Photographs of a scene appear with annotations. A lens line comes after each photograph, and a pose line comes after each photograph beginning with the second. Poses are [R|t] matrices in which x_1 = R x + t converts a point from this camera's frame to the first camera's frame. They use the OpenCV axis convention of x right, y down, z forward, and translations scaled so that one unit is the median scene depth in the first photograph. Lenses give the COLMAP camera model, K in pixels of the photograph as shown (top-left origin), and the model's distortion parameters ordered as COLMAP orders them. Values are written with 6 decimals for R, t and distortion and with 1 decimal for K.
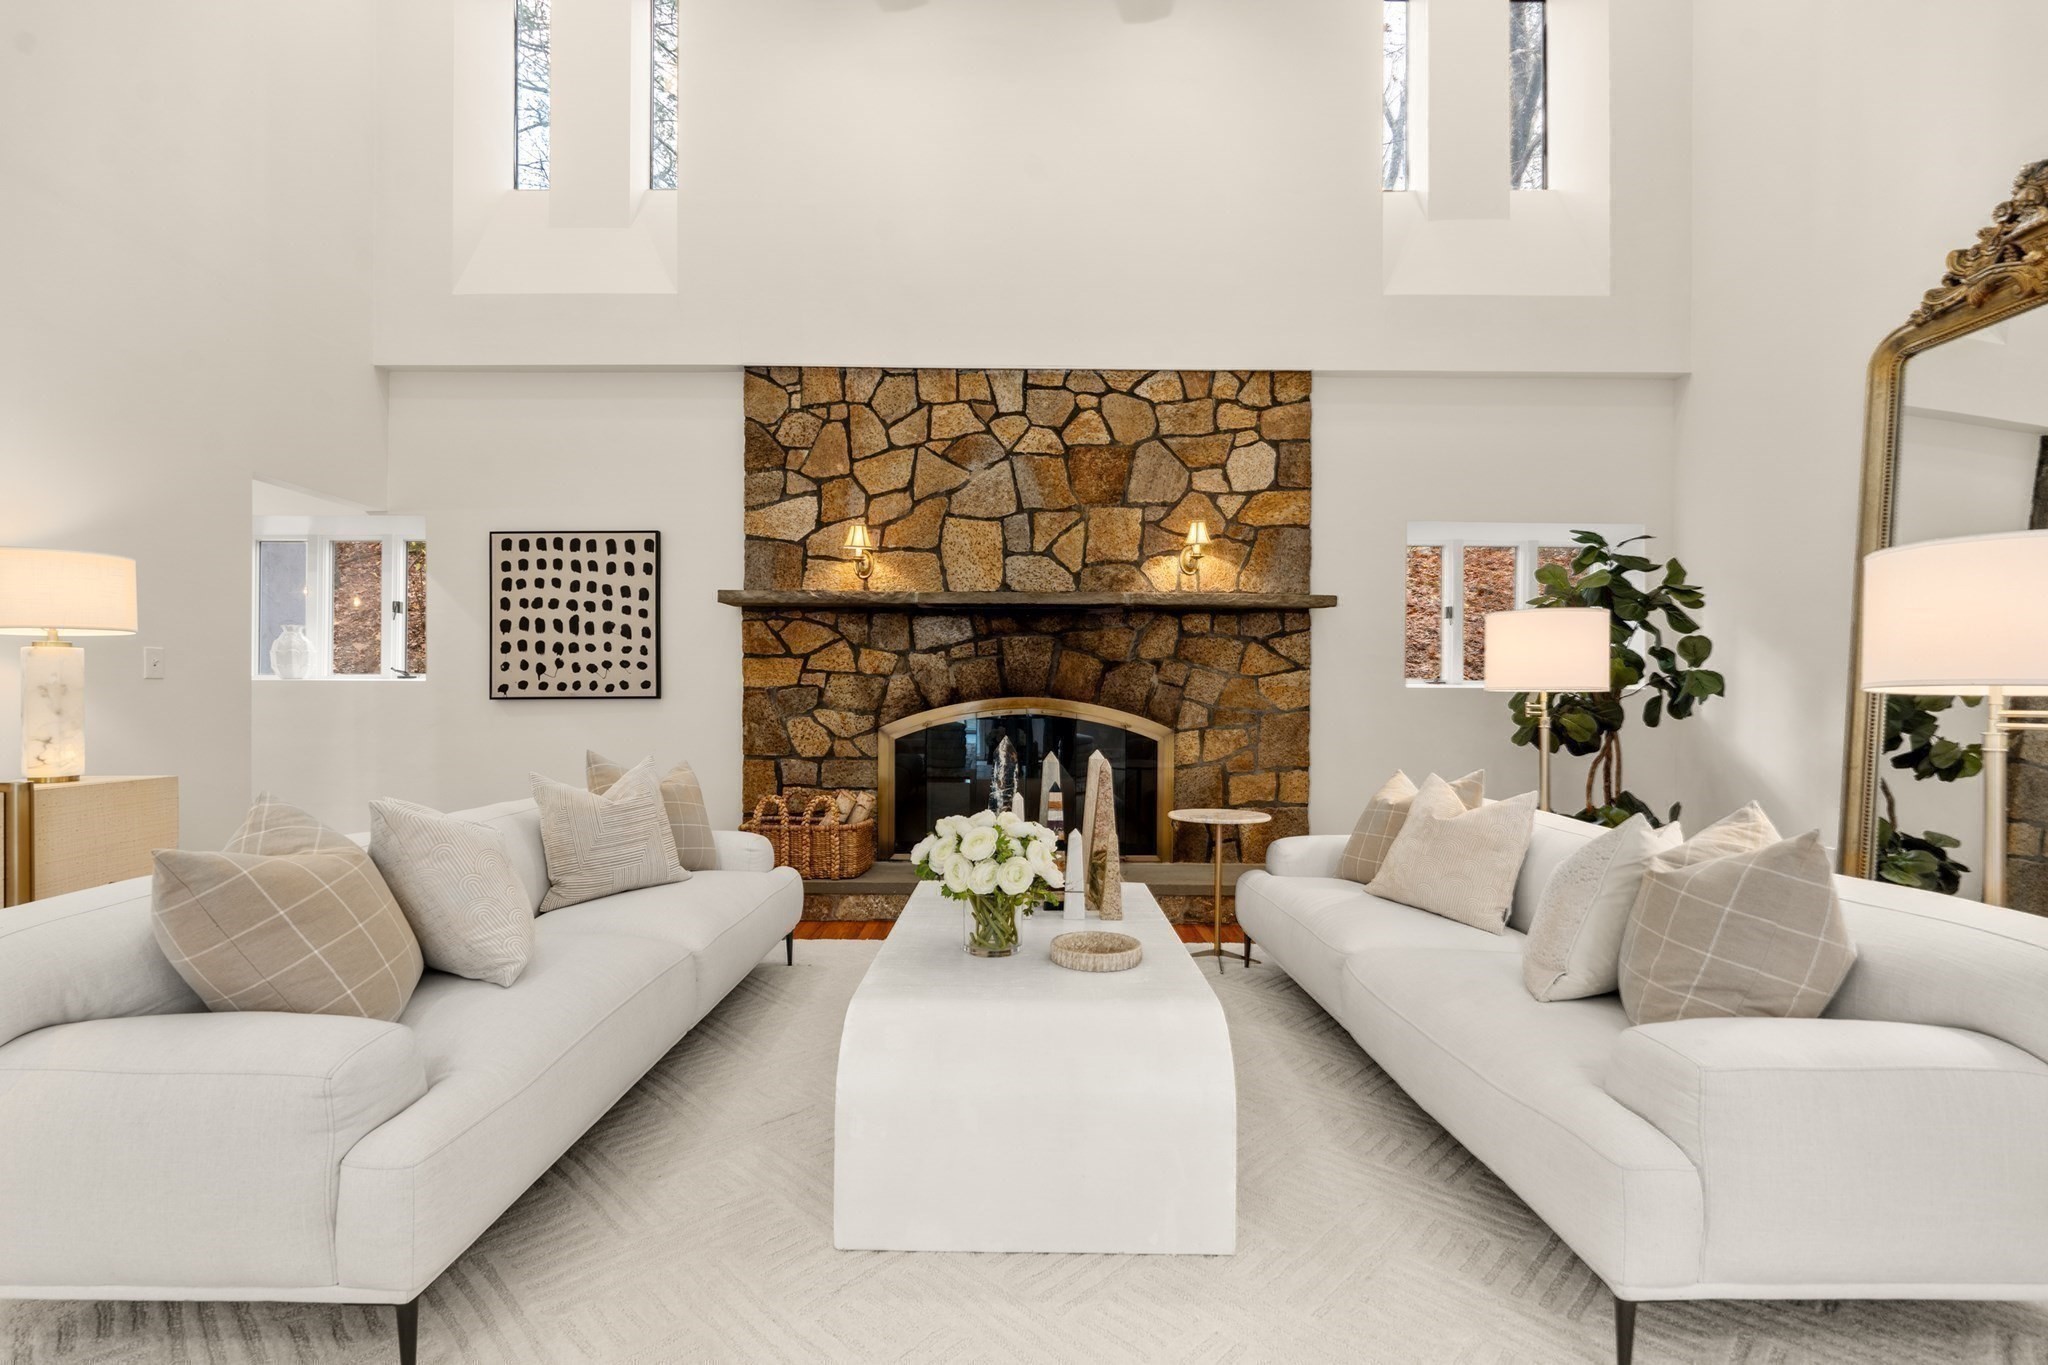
lens RADIAL K [[913.5, 0, 1032.2], [0, 913.5, 687.8], [0, 0, 1]] dist [-0.002450, -0.000295]
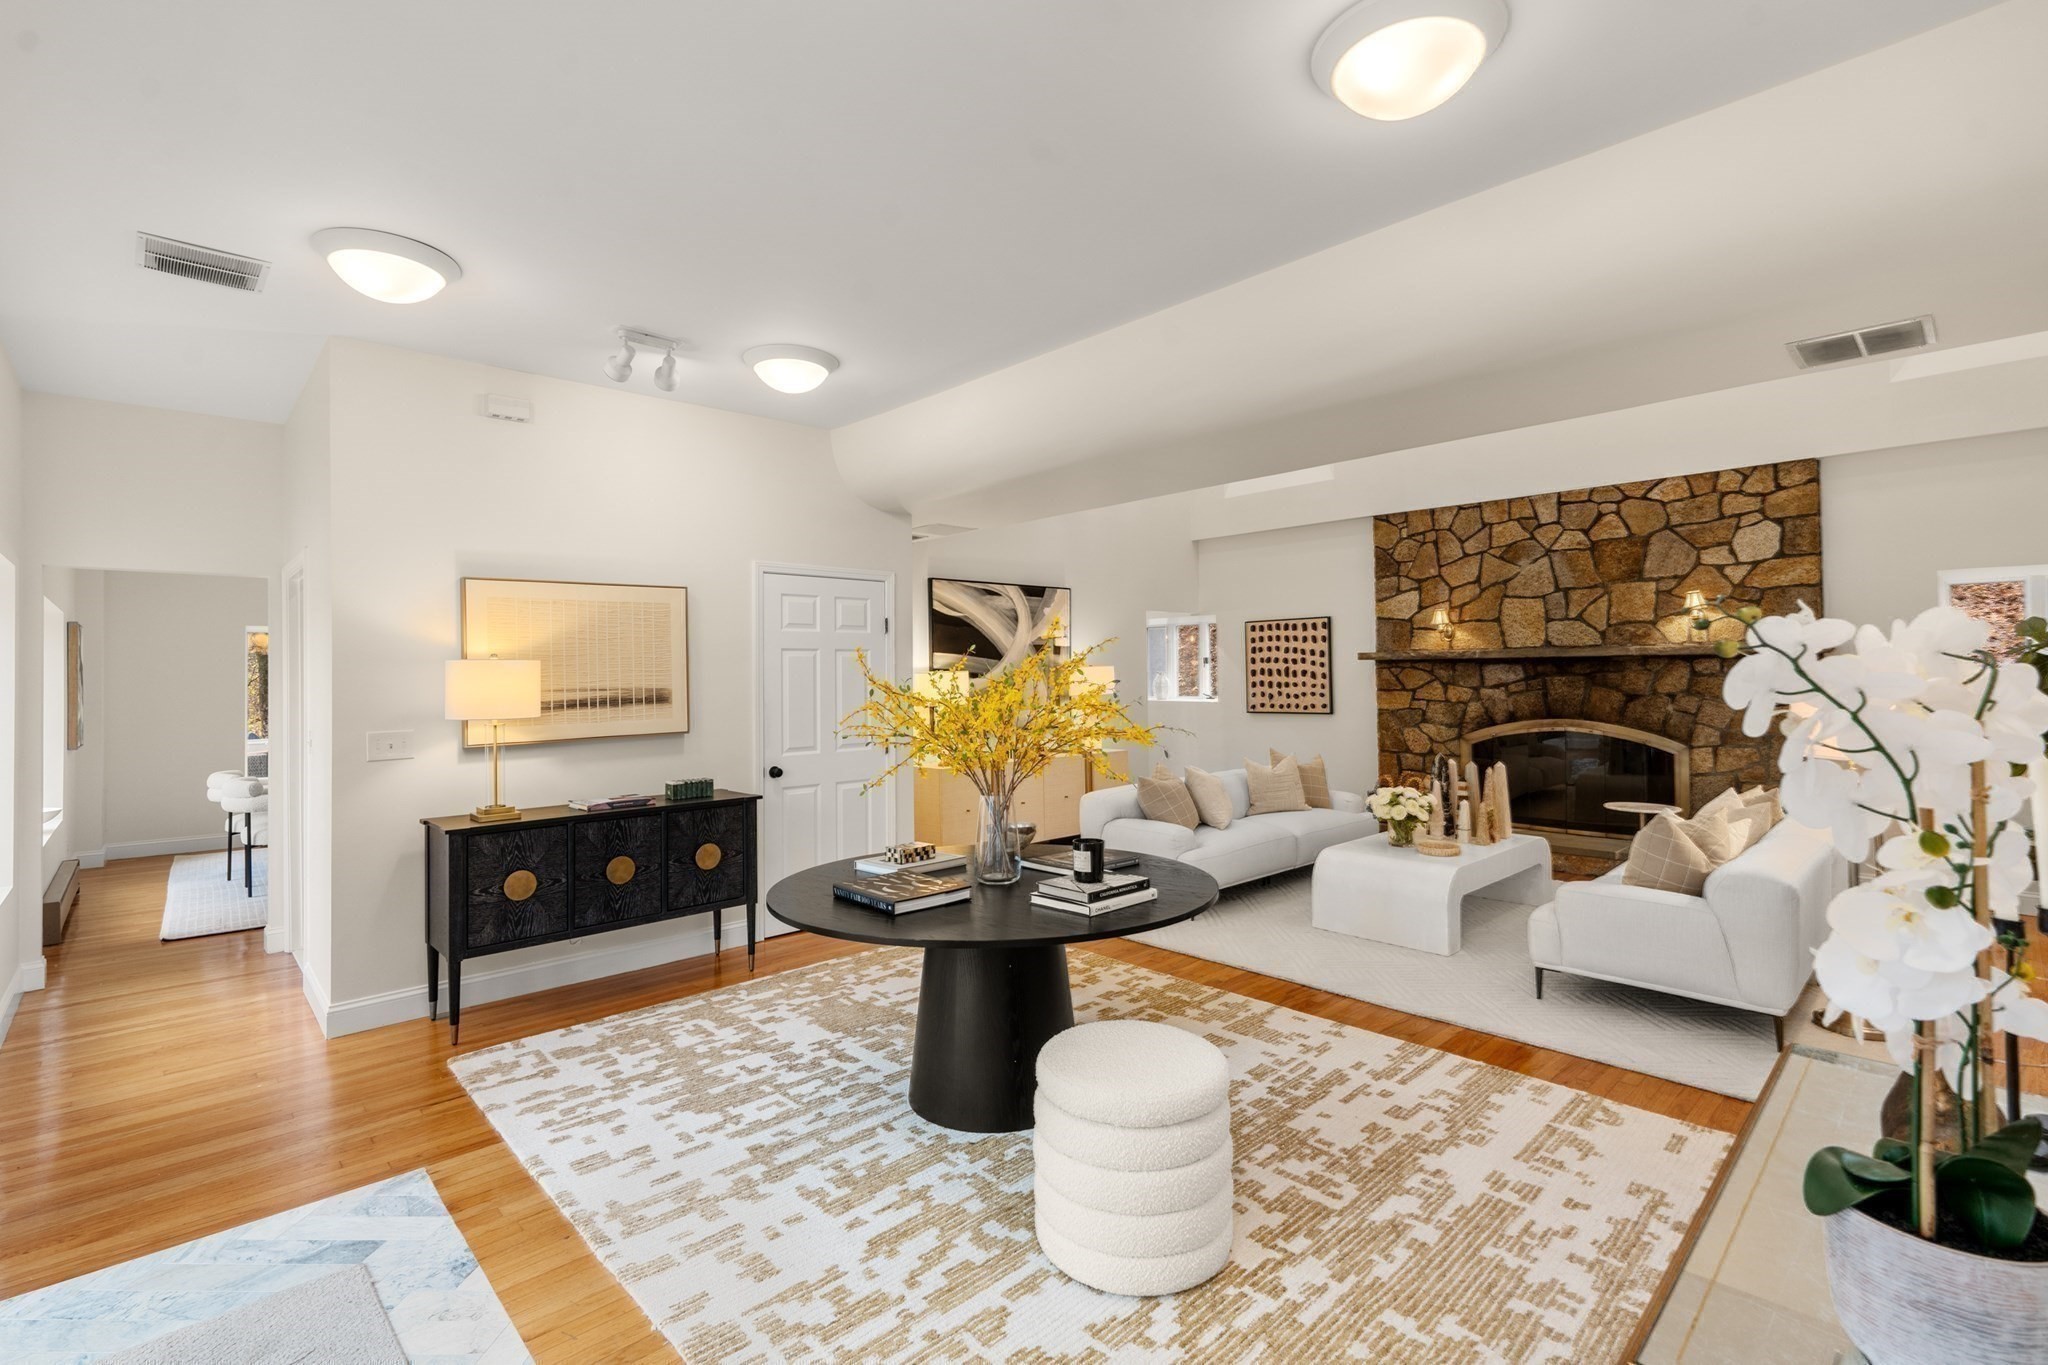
lens RADIAL K [[913.5, 0, 1032.2], [0, 913.5, 687.8], [0, 0, 1]] dist [-0.002450, -0.000295]
pose [[0.681967, -0.001696, -0.731381, 0.472054], [0.019370, 0.999688, 0.015743, -0.077754], [0.731126, -0.024902, 0.681788, -0.589288]]
